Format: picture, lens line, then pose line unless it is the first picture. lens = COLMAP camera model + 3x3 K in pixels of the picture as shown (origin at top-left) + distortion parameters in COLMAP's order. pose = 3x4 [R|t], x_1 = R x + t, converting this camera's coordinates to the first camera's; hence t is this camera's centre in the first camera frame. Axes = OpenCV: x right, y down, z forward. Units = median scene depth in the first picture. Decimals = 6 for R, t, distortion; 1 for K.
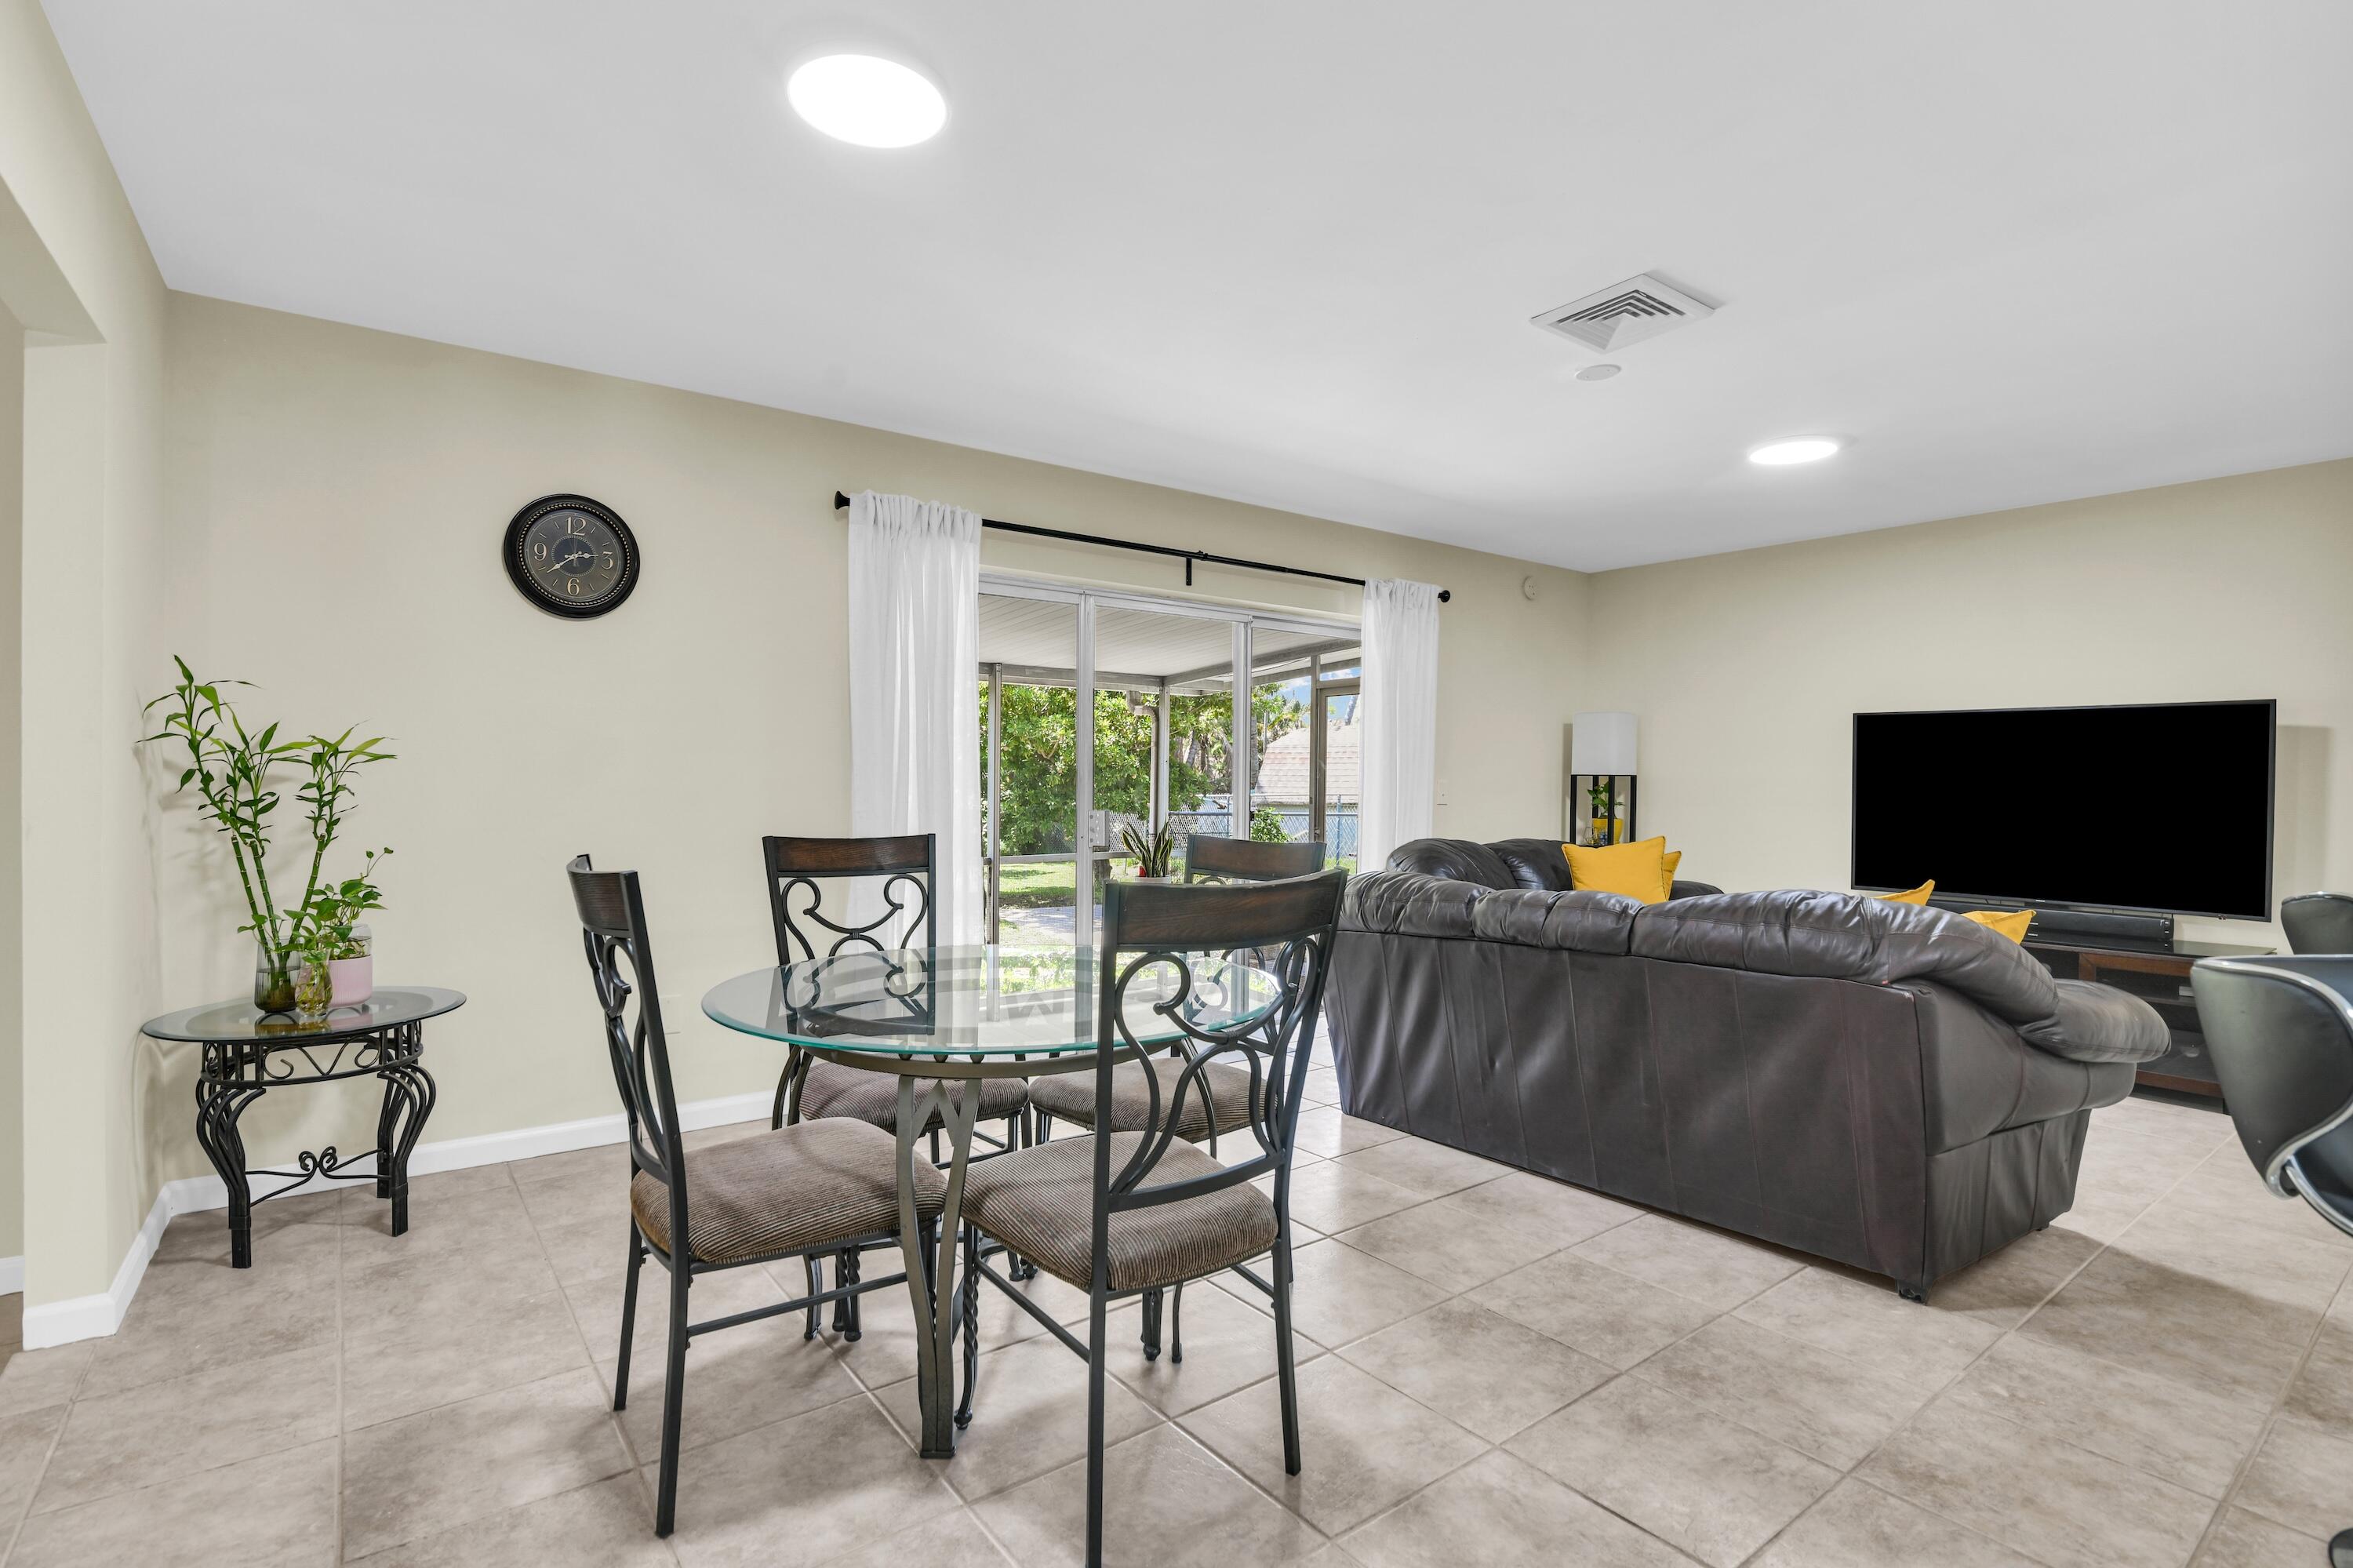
lens RADIAL K [[1113.2, 0, 1164.9], [0, 1113.2, 784.3], [0, 0, 1]] dist [-0.022123, 0.001739]
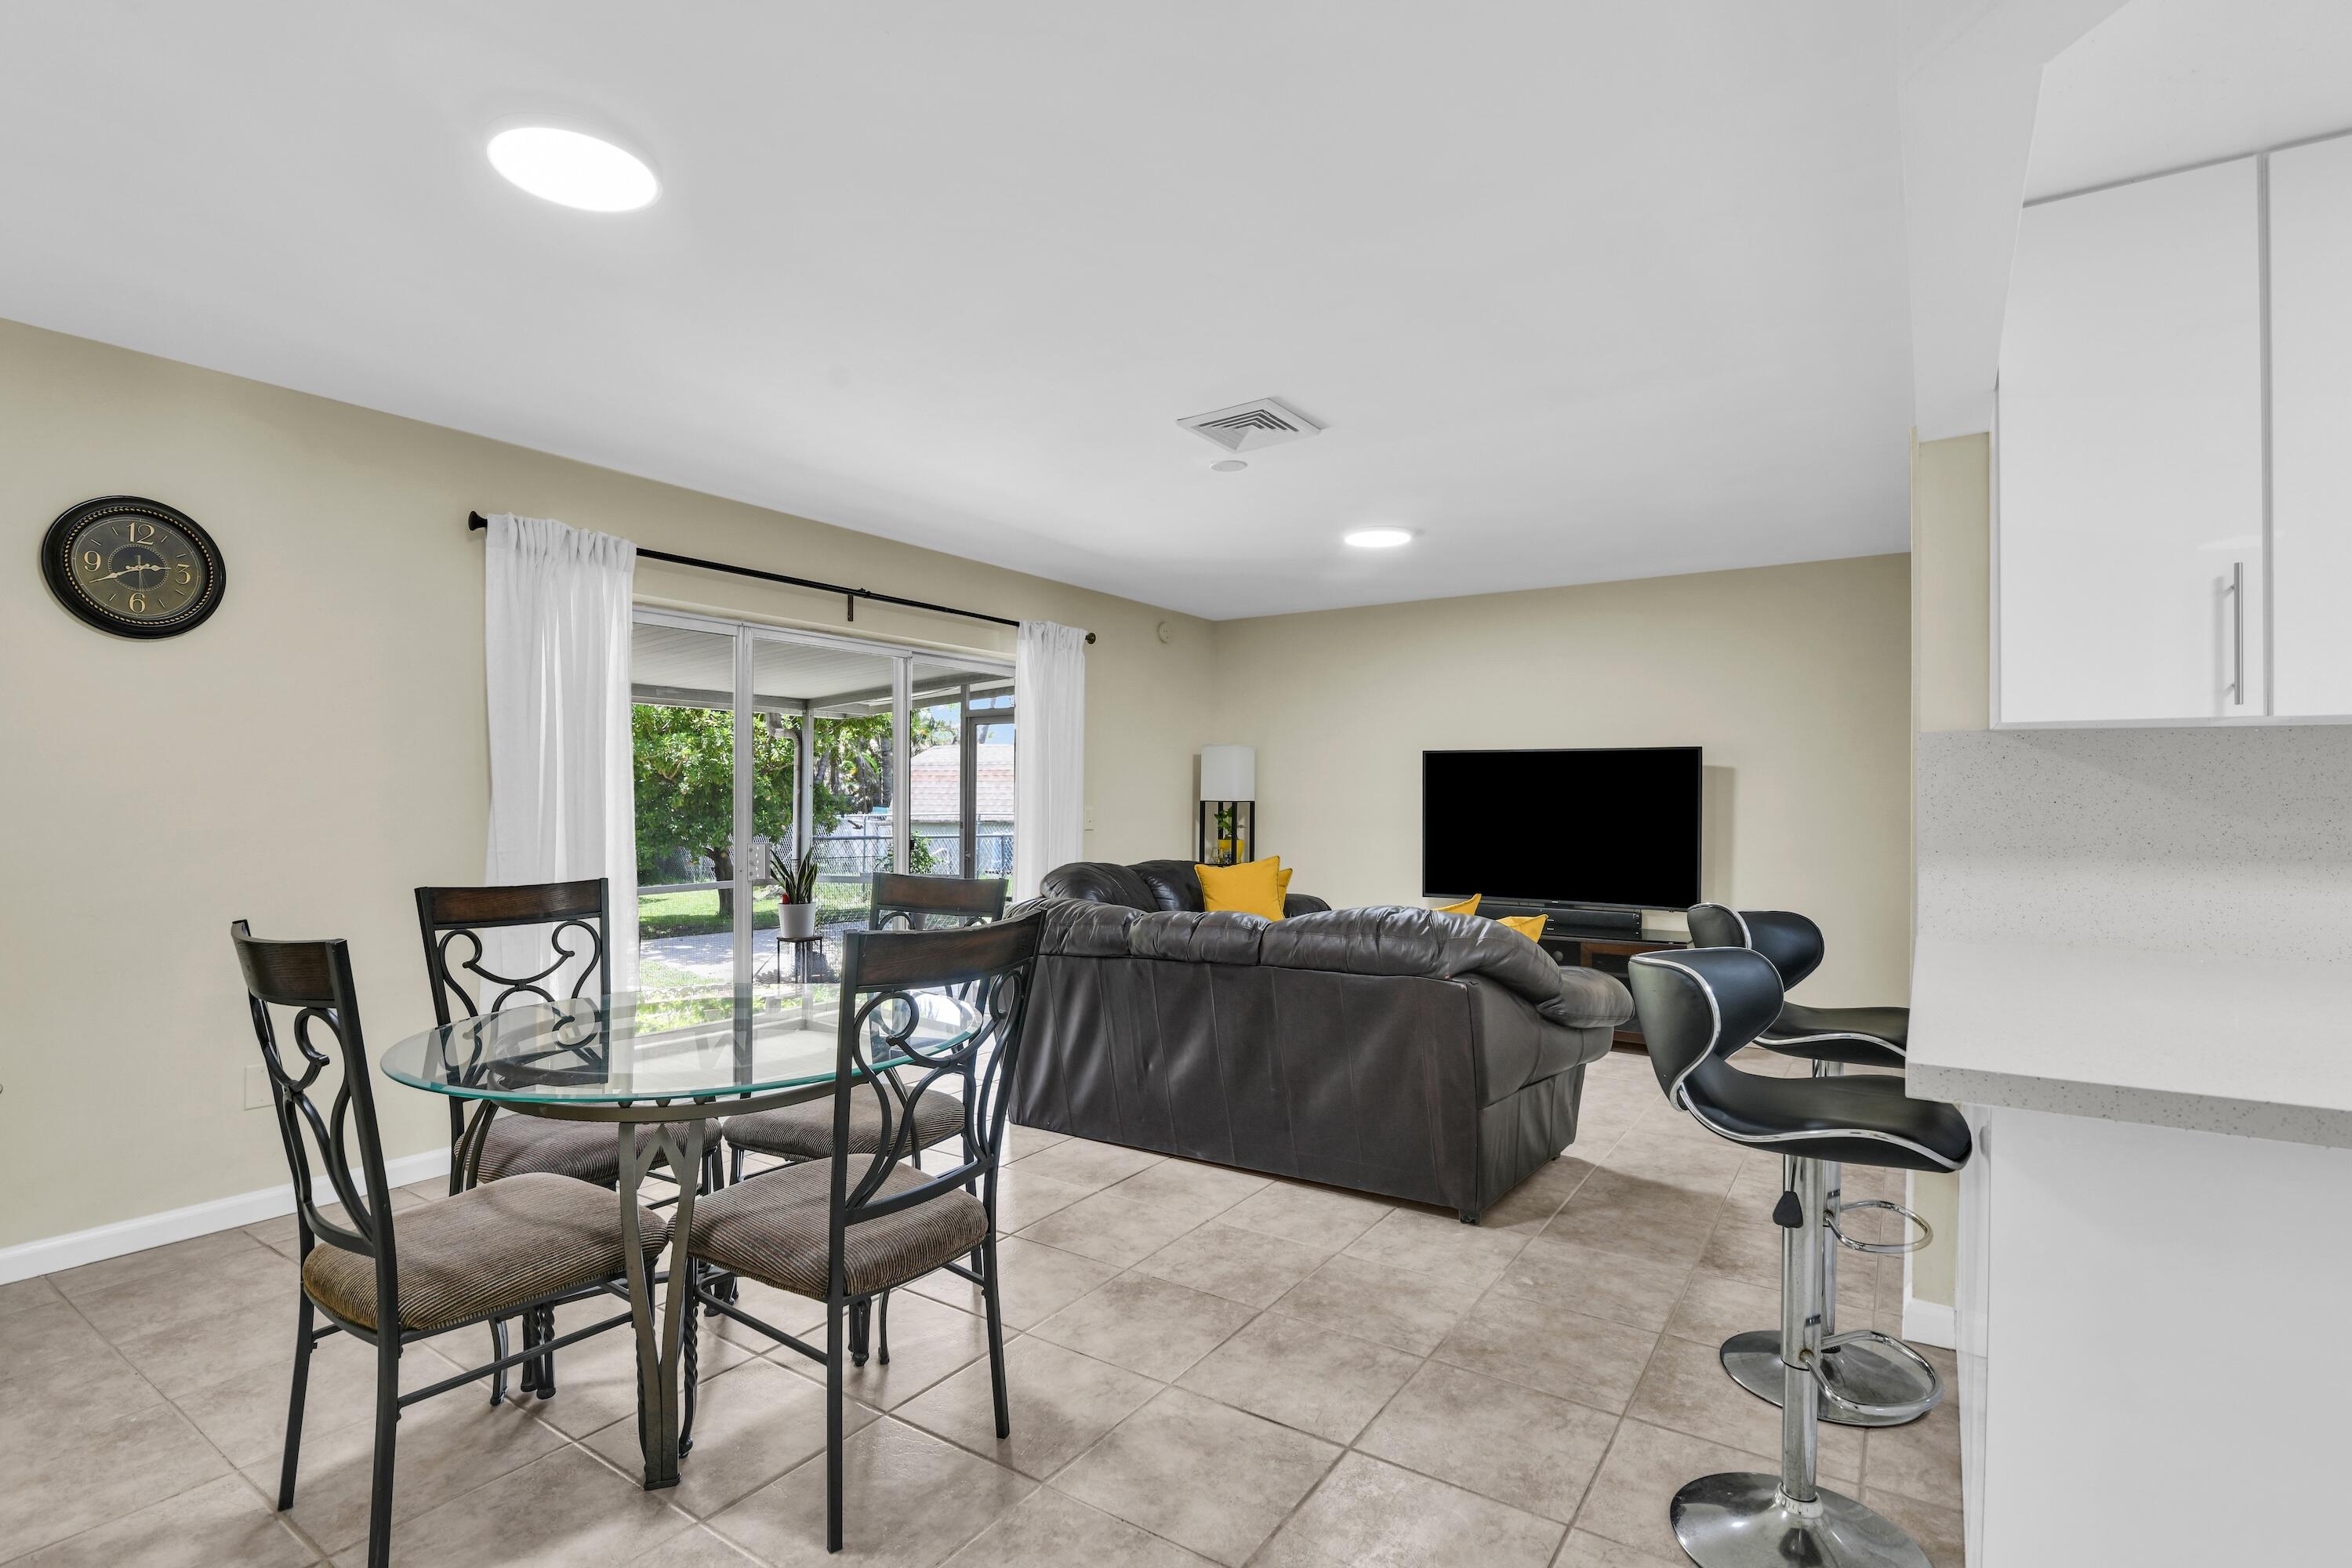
lens RADIAL K [[1112.7, 0, 1164.4], [0, 1112.7, 784.3], [0, 0, 1]] dist [-0.022123, 0.001739]
pose [[0.946369, -0.002647, 0.323076, -0.074078], [0.006792, 0.999908, -0.011703, -0.031447], [-0.323015, 0.013270, 0.946301, -0.117743]]
